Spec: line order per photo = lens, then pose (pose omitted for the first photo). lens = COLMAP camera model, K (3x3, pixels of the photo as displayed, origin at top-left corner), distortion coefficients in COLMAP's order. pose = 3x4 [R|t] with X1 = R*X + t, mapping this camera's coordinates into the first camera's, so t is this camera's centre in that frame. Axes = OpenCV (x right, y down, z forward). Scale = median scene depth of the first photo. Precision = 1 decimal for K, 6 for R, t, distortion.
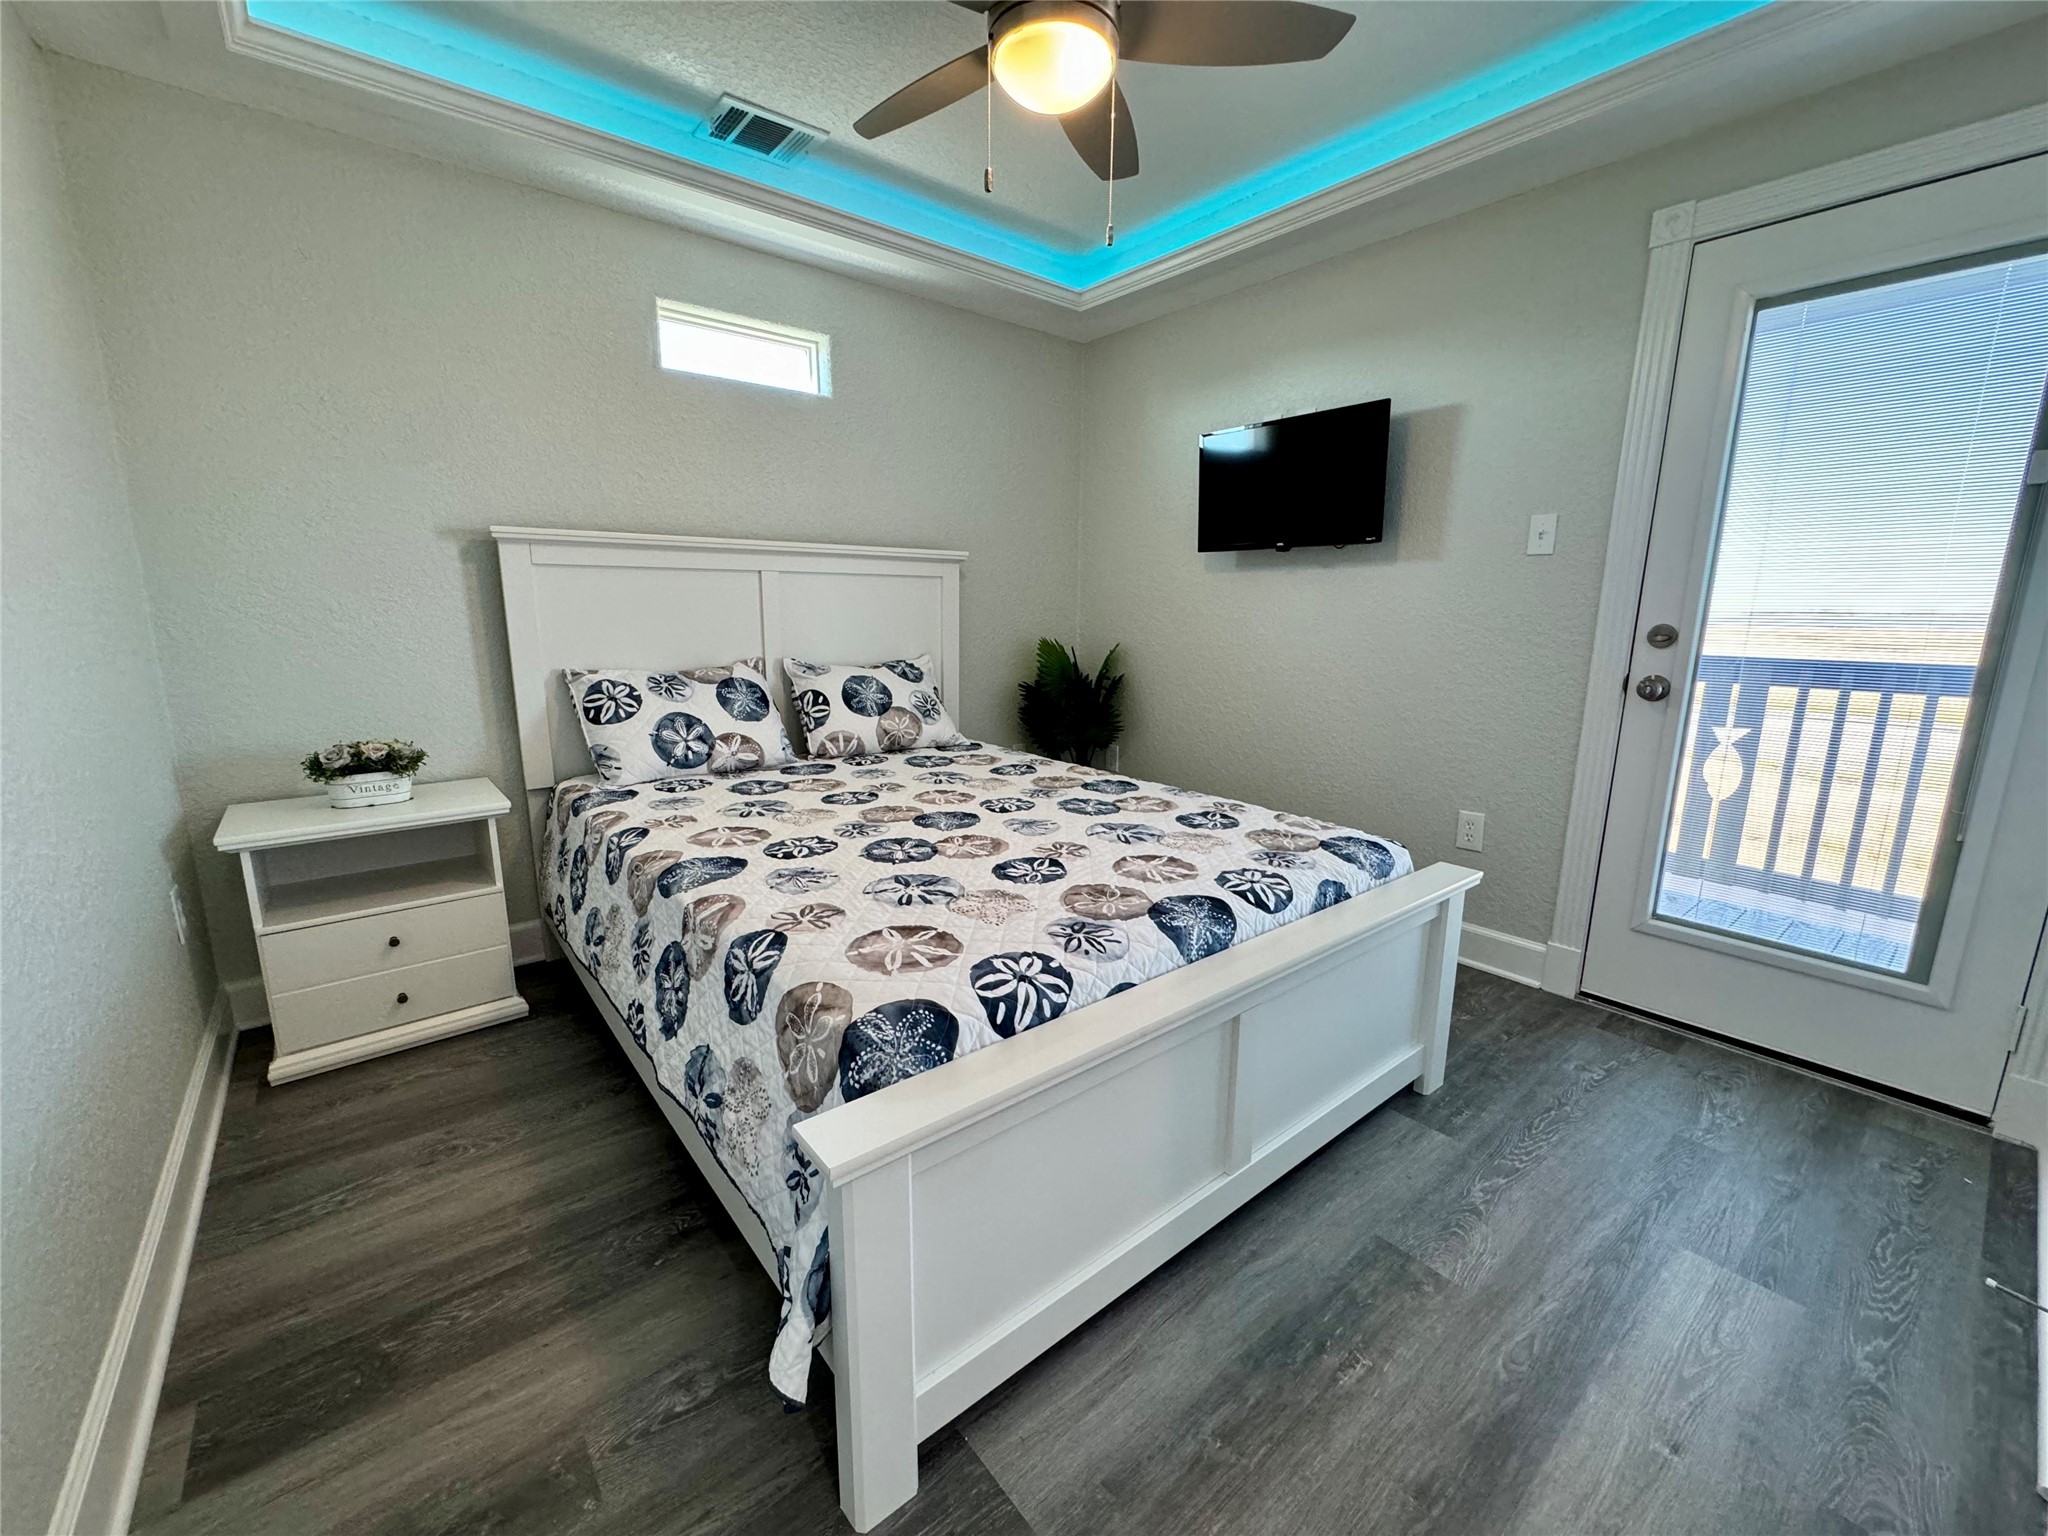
lens RADIAL K [[833.1, 0, 1024.0], [0, 833.1, 768.0], [0, 0, 1]] dist [-0.007811, -0.000128]
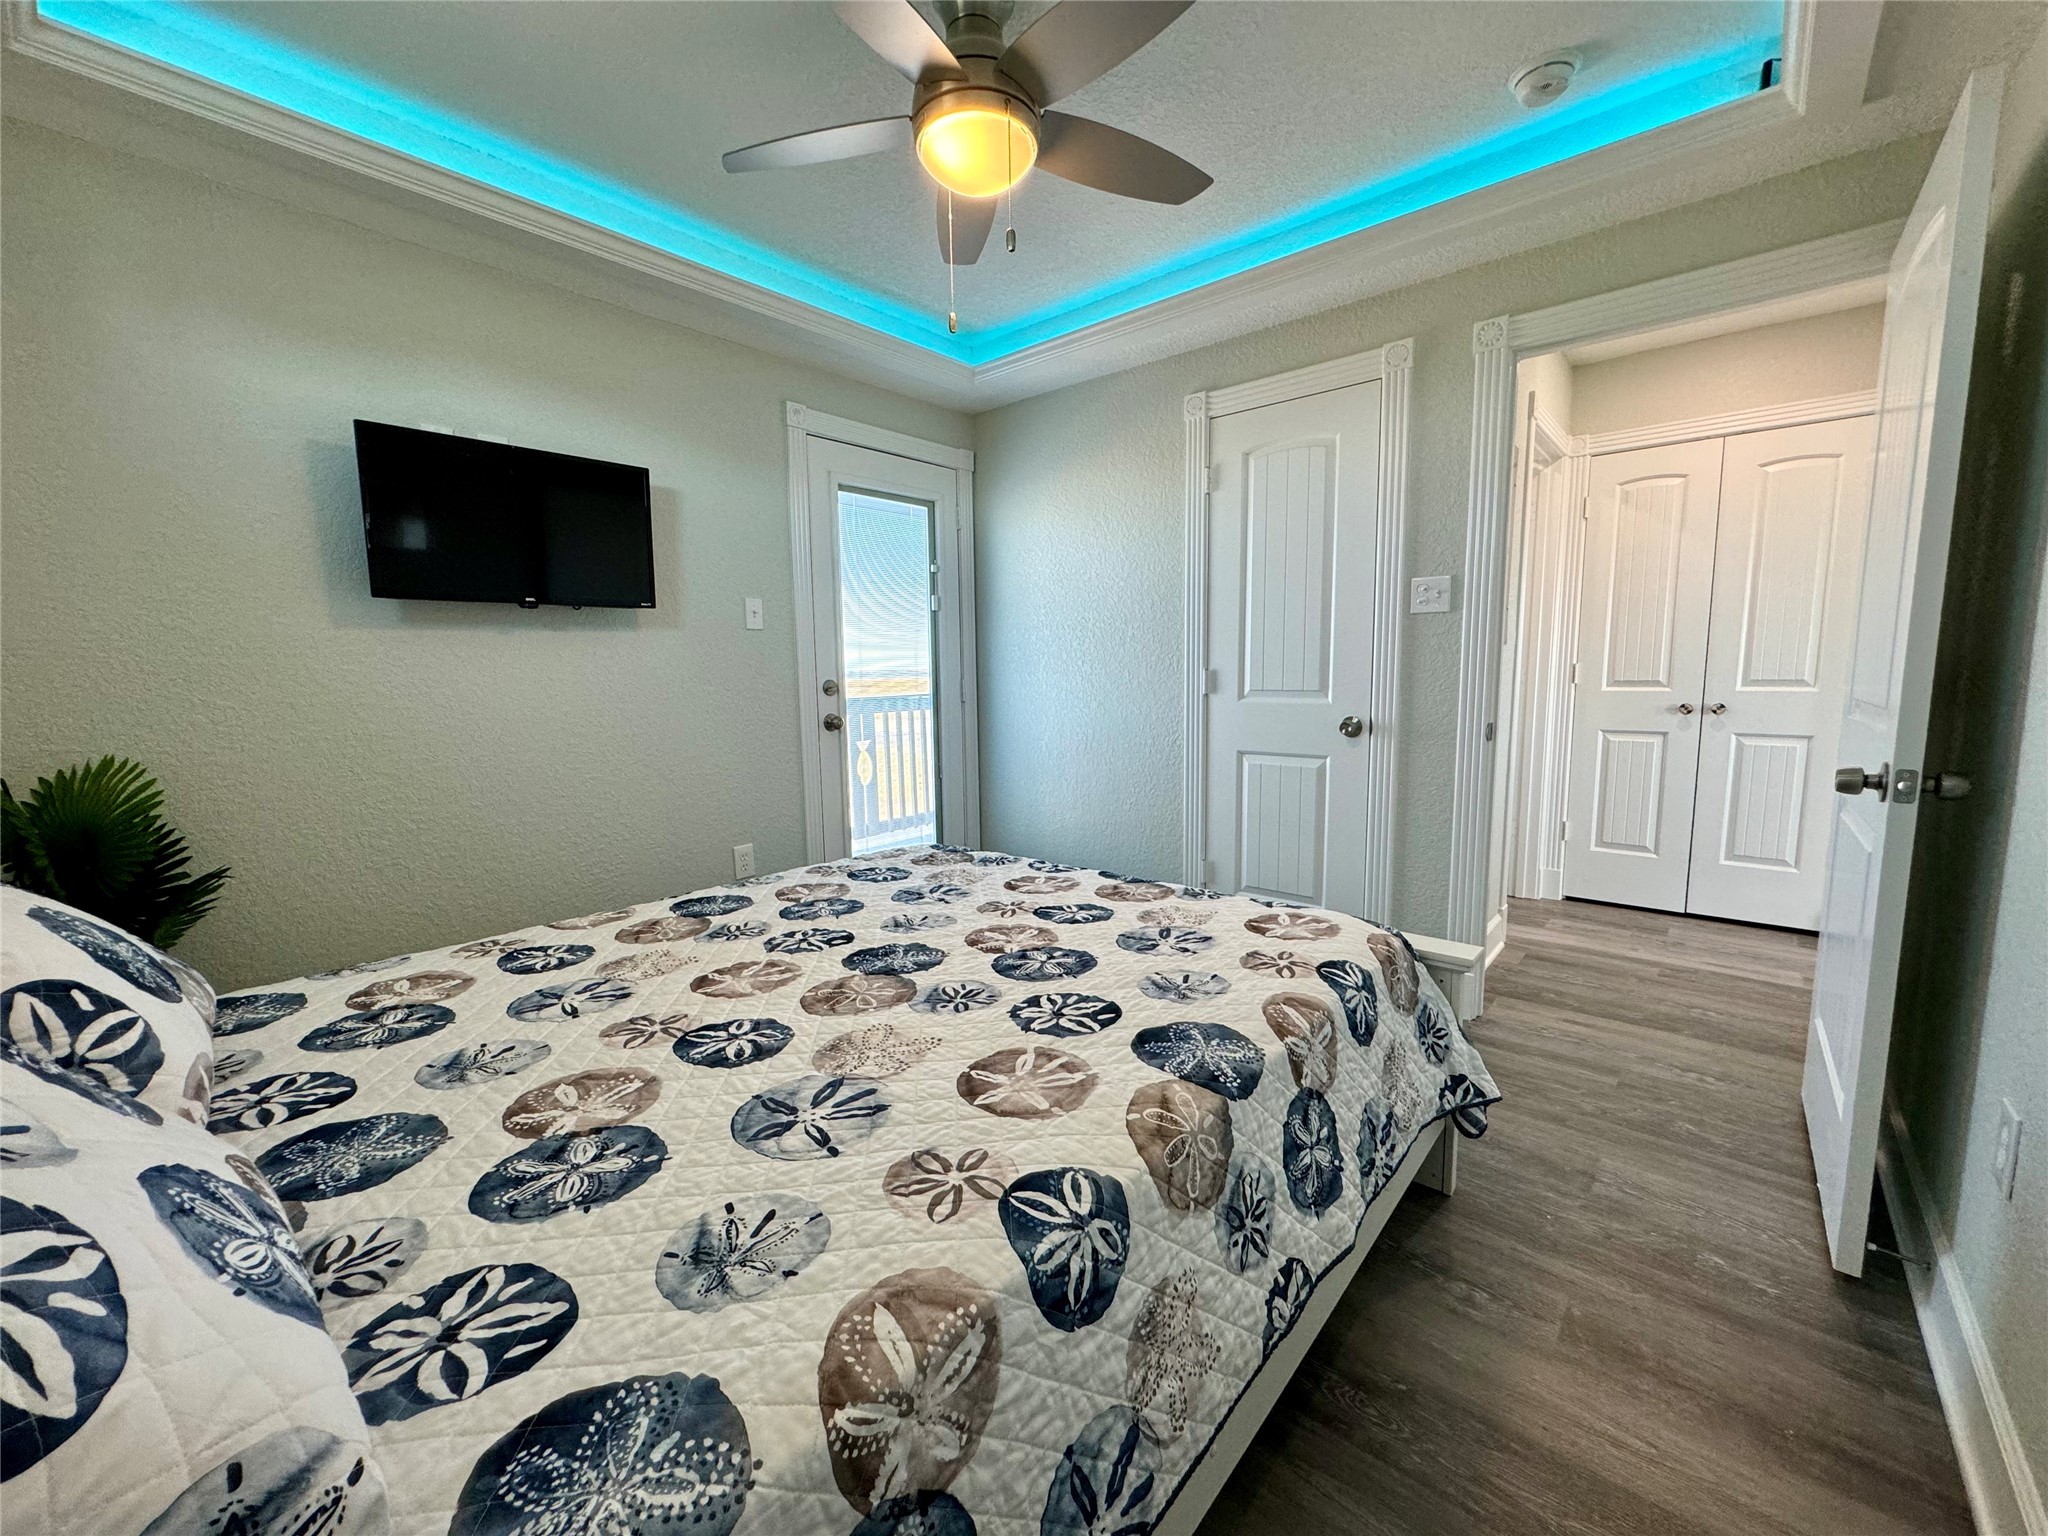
lens RADIAL K [[816.0, 0, 1026.3], [0, 816.0, 765.1], [0, 0, 1]] dist [-0.005482, 0.000408]
pose [[-0.176611, -0.123062, 0.976557, -0.805571], [0.200103, 0.966945, 0.158039, -0.196935], [-0.963726, 0.223324, -0.146148, 0.958320]]
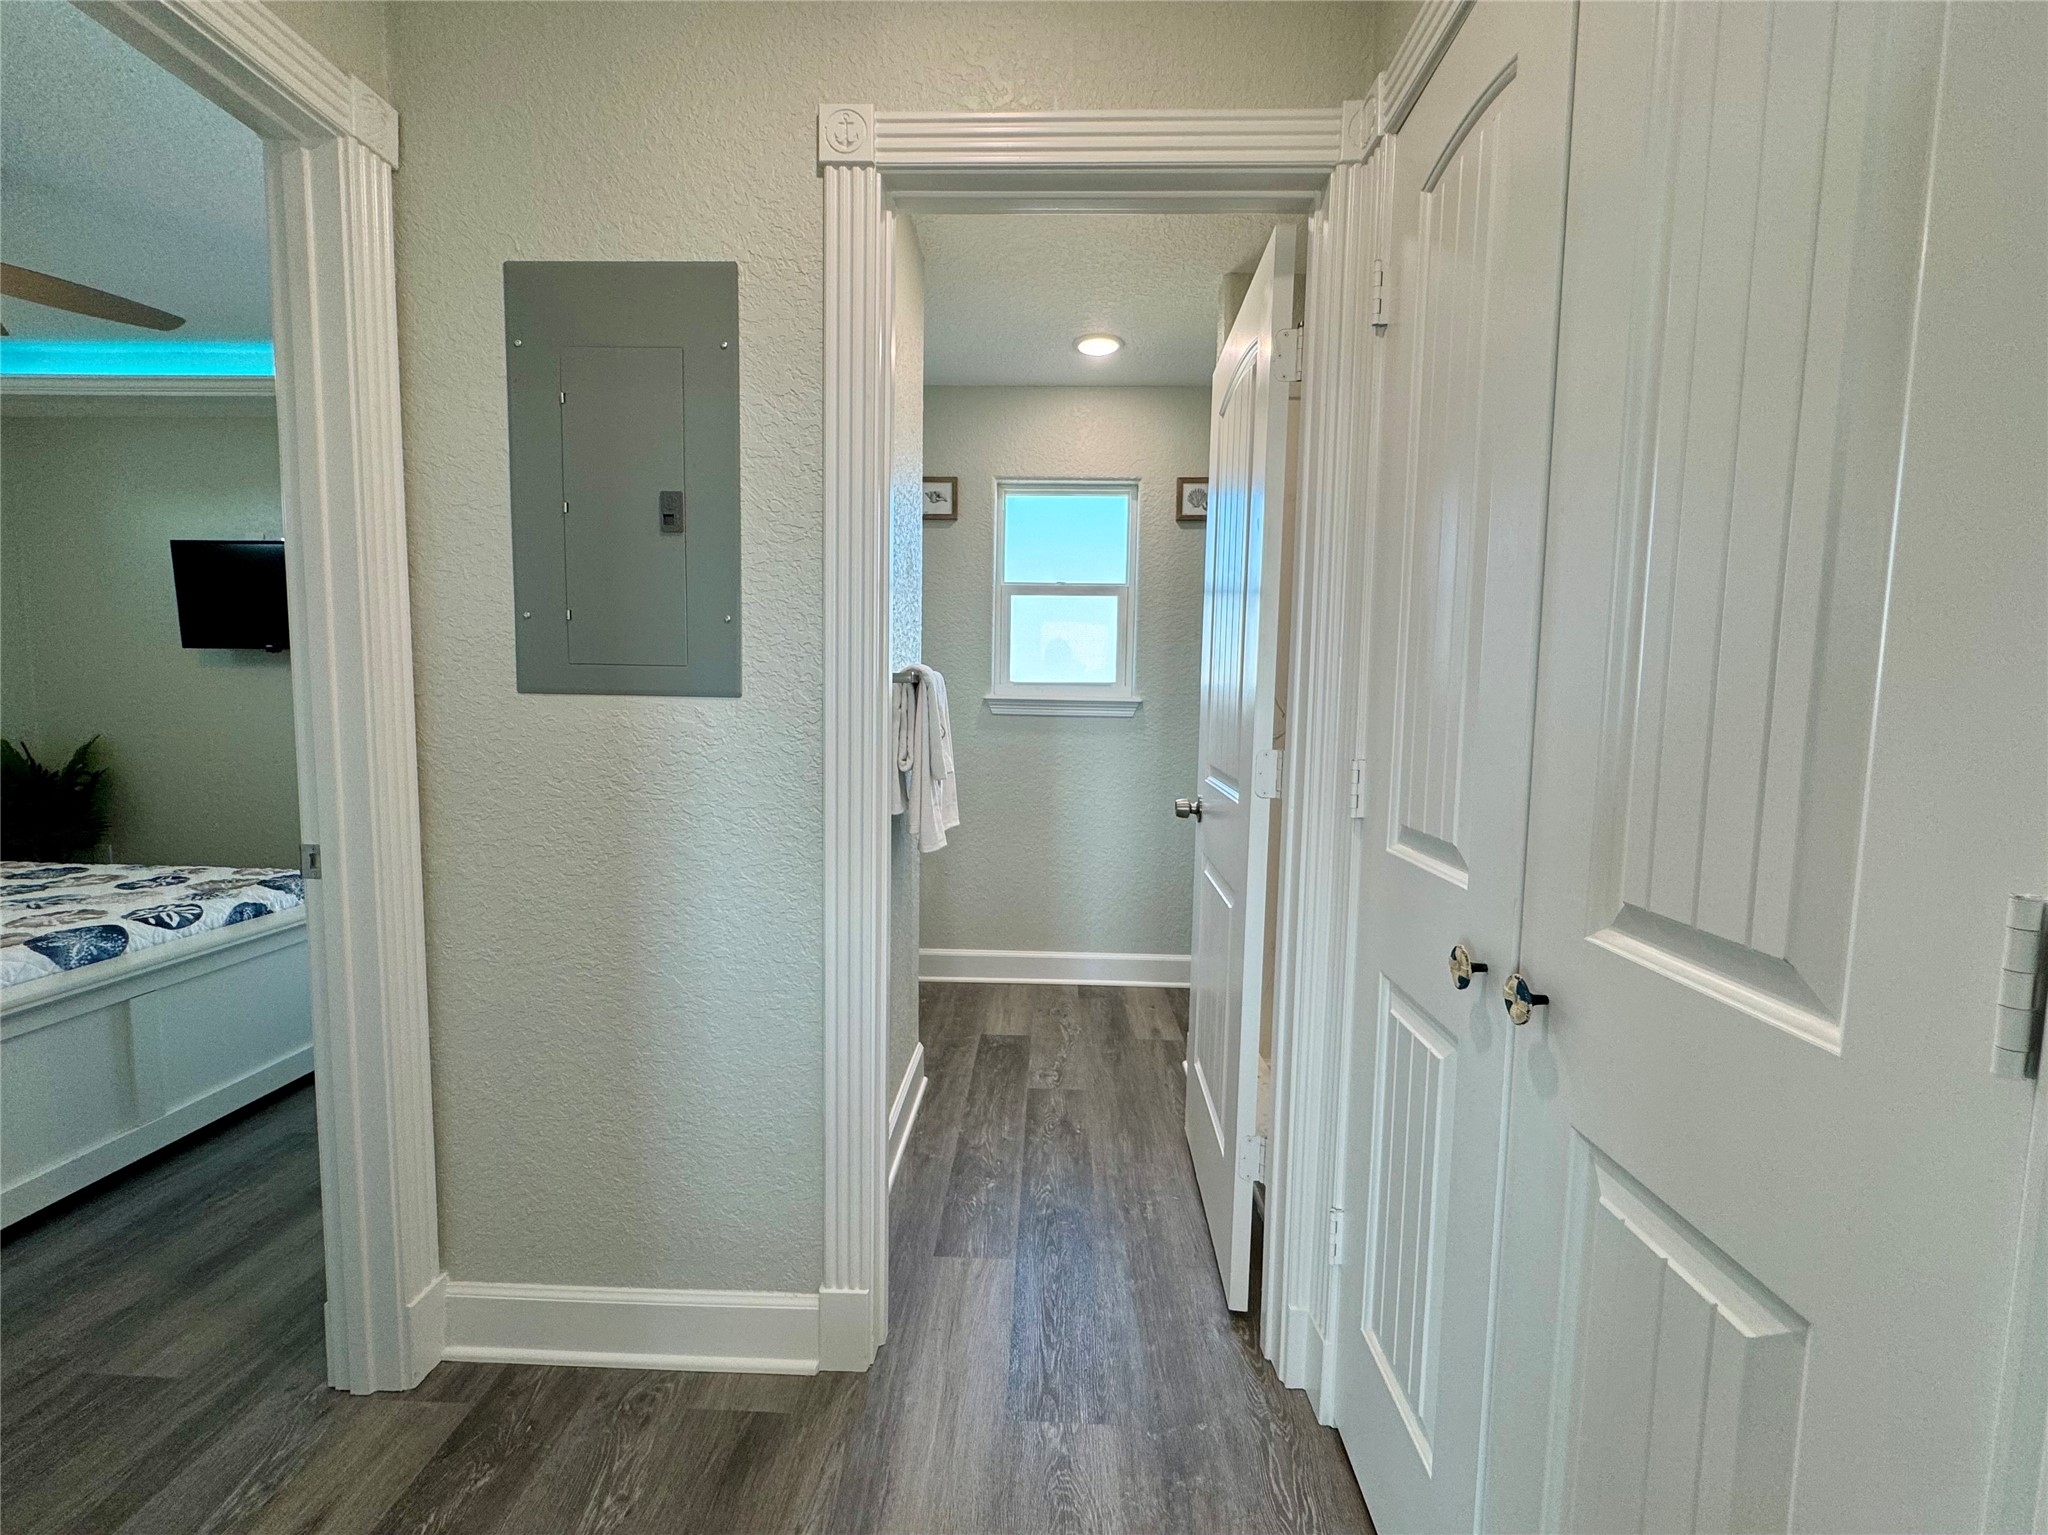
lens RADIAL K [[856.3, 0, 1024.0], [0, 856.3, 767.5], [0, 0, 1]] dist [0.002210, 0.000445]
pose [[0.654870, -0.057902, 0.753521, 0.126868], [0.129251, 0.990952, -0.036183, 0.110314], [-0.744607, 0.121088, 0.656428, -0.778340]]
